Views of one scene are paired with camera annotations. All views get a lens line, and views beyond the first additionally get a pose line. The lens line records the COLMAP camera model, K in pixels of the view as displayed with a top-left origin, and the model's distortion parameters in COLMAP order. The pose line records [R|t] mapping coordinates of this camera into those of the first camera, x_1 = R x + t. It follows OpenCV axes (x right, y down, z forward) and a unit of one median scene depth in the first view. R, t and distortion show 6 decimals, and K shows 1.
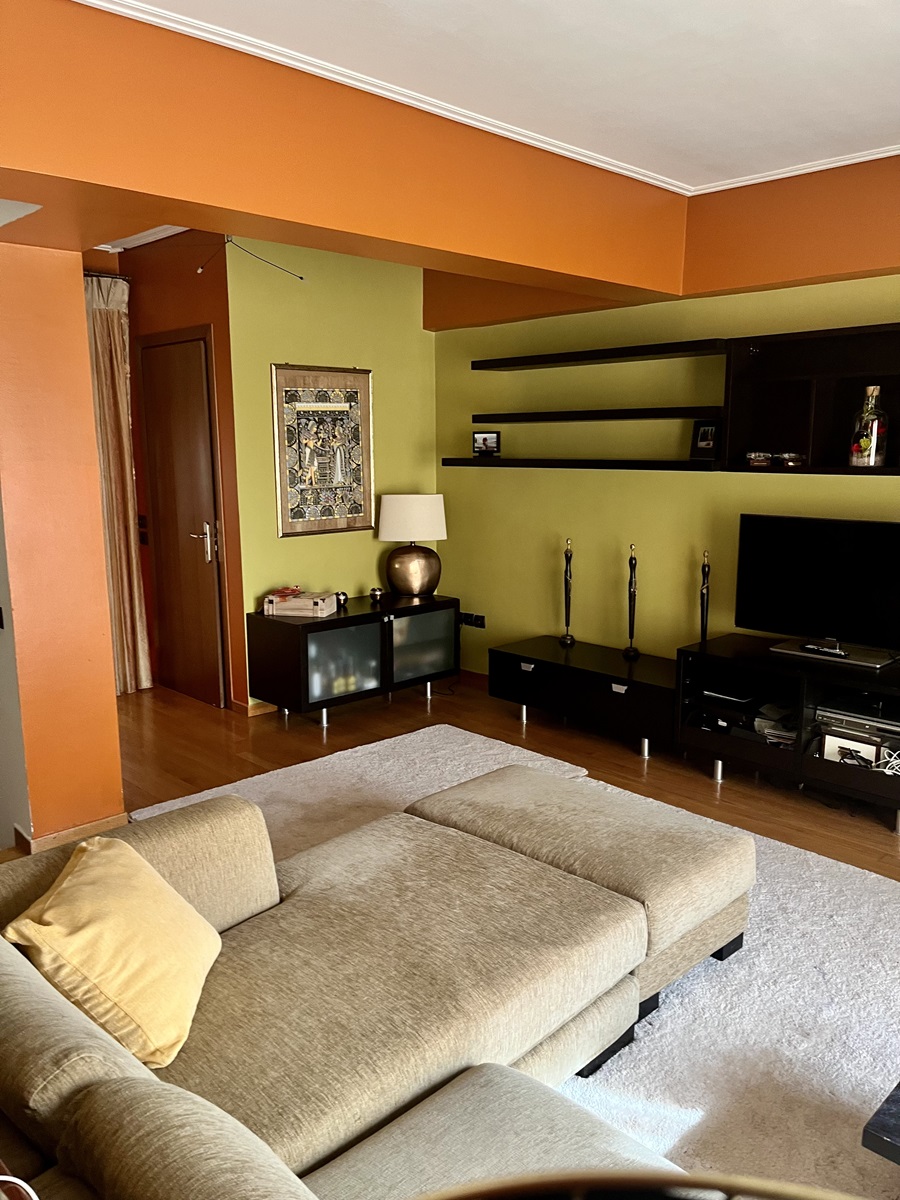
lens RADIAL K [[913.0, 0, 443.0], [0, 913.0, 605.6], [0, 0, 1]] dist [0.062586, -0.079535]
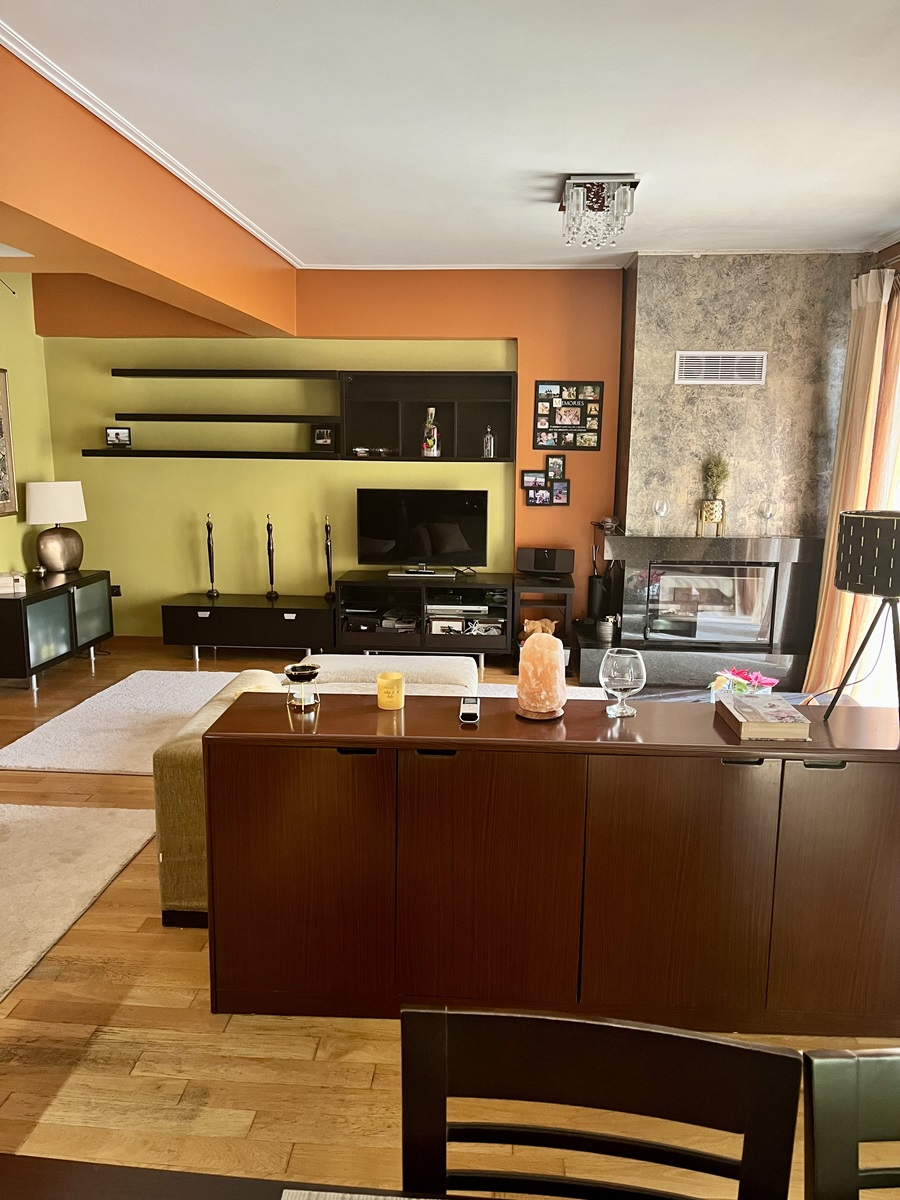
lens RADIAL K [[913.0, 0, 454.8], [0, 913.0, 611.2], [0, 0, 1]] dist [0.062586, -0.079535]
pose [[0.741429, -0.115306, 0.661051, -0.464040], [0.107332, 0.992821, 0.052794, 0.030780], [-0.662392, 0.031809, 0.748482, -0.179287]]
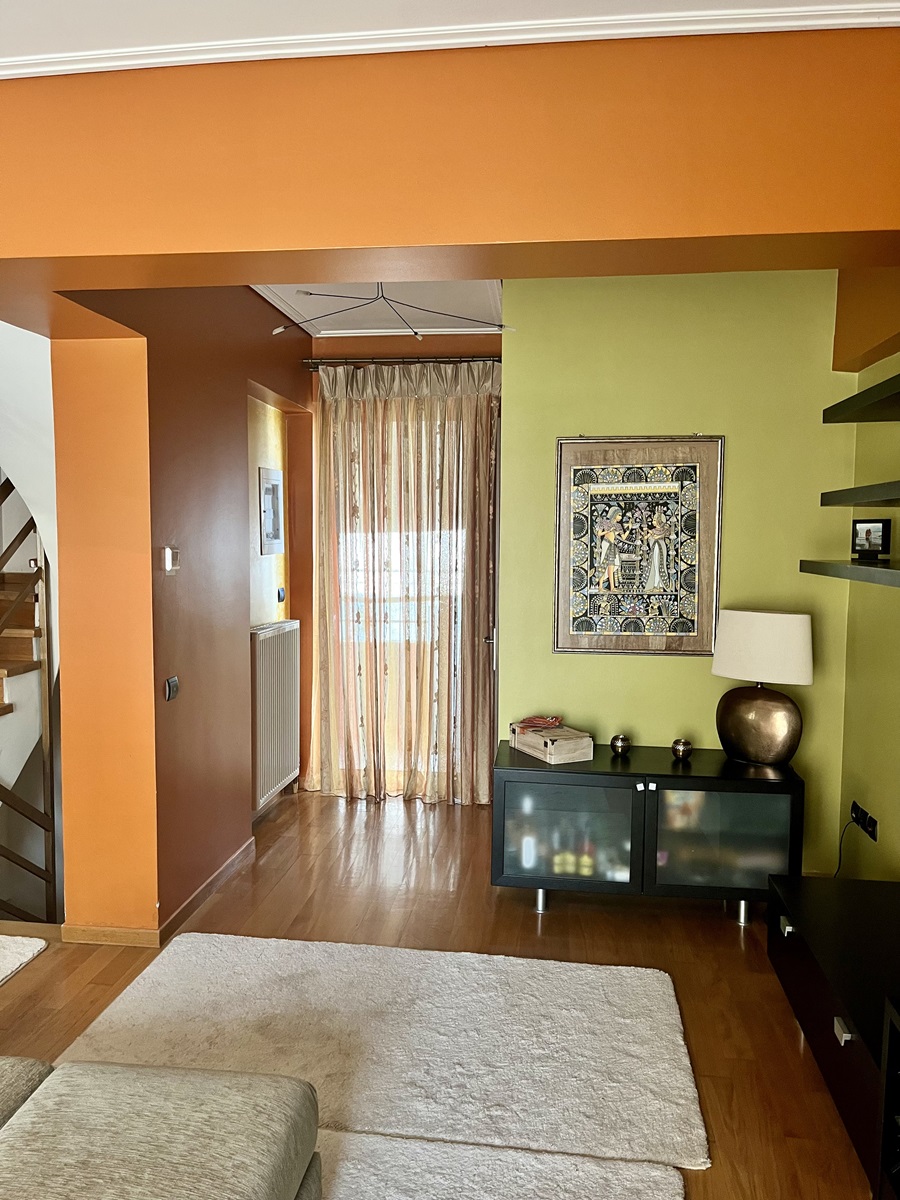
lens RADIAL K [[913.0, 0, 450.1], [0, 913.0, 594.6], [0, 0, 1]] dist [0.062586, -0.079535]
pose [[0.621422, 0.062703, -0.780963, 0.372772], [-0.147225, 0.988381, -0.037792, -0.079592], [0.769519, 0.138463, 0.623433, 0.425726]]
